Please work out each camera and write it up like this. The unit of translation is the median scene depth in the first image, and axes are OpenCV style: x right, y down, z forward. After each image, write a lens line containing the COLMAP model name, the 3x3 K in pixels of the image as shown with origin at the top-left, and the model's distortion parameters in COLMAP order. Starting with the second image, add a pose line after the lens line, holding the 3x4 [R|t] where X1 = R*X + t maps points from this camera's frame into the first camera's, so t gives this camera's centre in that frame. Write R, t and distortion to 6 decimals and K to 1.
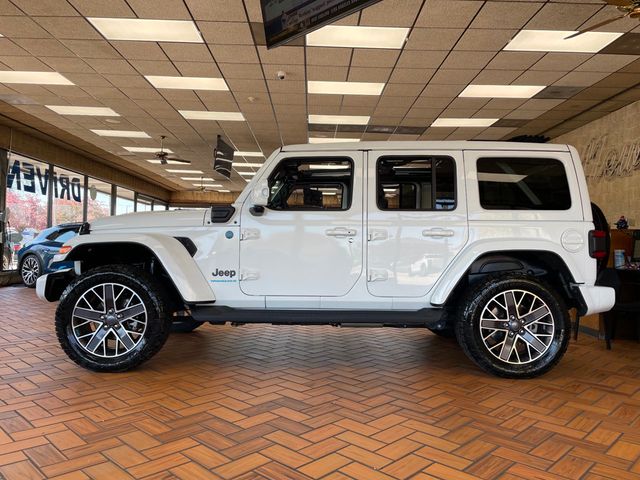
lens RADIAL K [[504.1, 0, 320.0], [0, 504.1, 240.0], [0, 0, 1]] dist [0.052812, -0.009342]
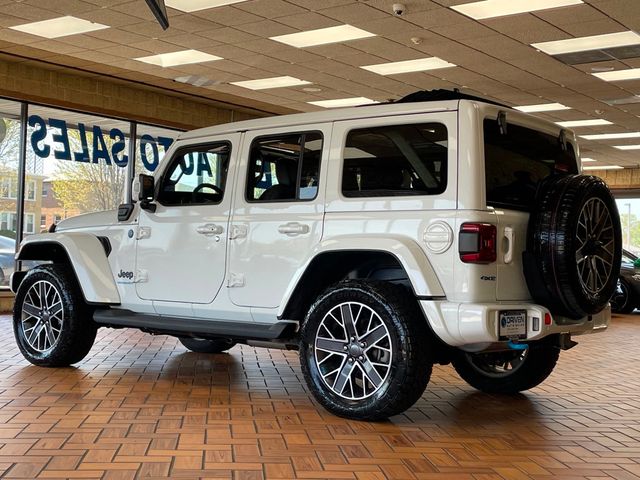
lens RADIAL K [[858.1, 0, 320.0], [0, 858.1, 240.0], [0, 0, 1]] dist [-0.012567, -0.049755]
pose [[0.792751, -0.005904, -0.609516, 1.076240], [0.004409, 0.999982, -0.003951, 0.009300], [0.609529, 0.000445, 0.792764, -0.048776]]
